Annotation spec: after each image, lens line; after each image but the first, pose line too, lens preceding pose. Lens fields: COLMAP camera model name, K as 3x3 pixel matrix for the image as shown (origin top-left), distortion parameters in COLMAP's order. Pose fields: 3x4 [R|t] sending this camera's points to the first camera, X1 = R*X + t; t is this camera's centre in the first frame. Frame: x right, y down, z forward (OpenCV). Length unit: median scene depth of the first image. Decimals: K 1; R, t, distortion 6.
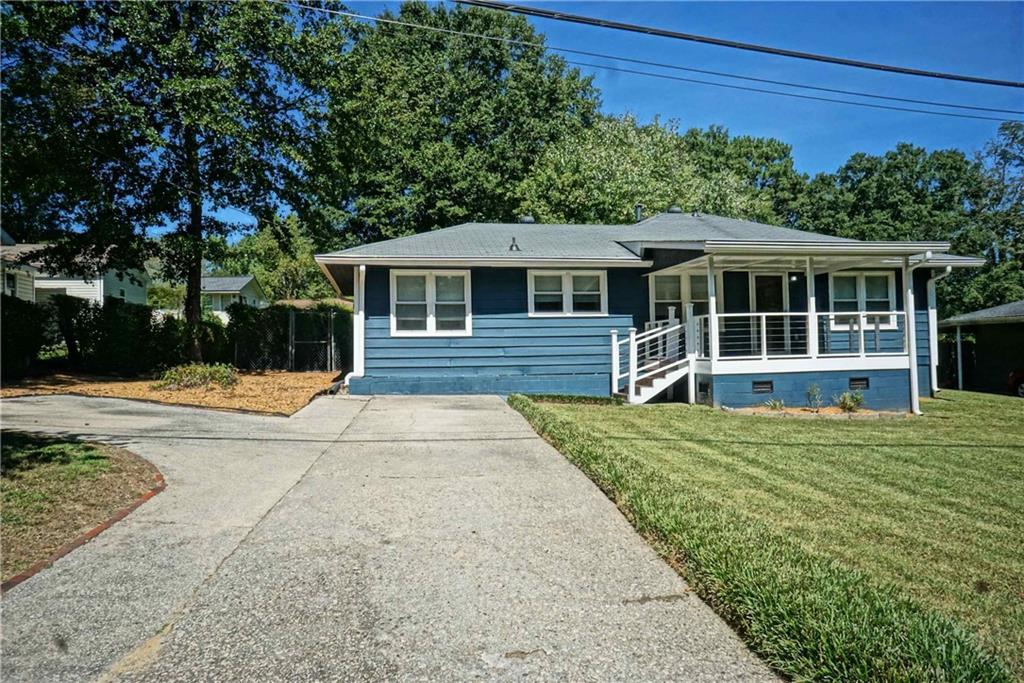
lens RADIAL K [[694.1, 0, 516.2], [0, 694.1, 339.9], [0, 0, 1]] dist [-0.064417, 0.095430]
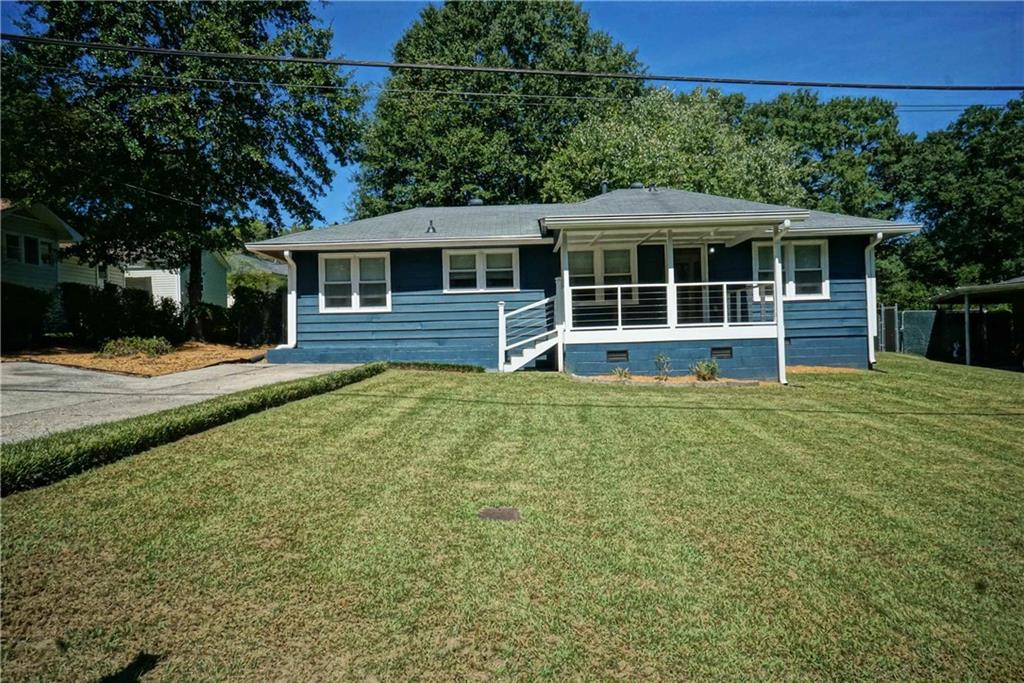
lens RADIAL K [[694.1, 0, 516.2], [0, 694.1, 339.9], [0, 0, 1]] dist [-0.064417, 0.095430]
pose [[0.981744, -0.005936, -0.190115, 0.343361], [0.011563, 0.999527, 0.028505, 0.010399], [0.189855, -0.030183, 0.981348, -0.047728]]
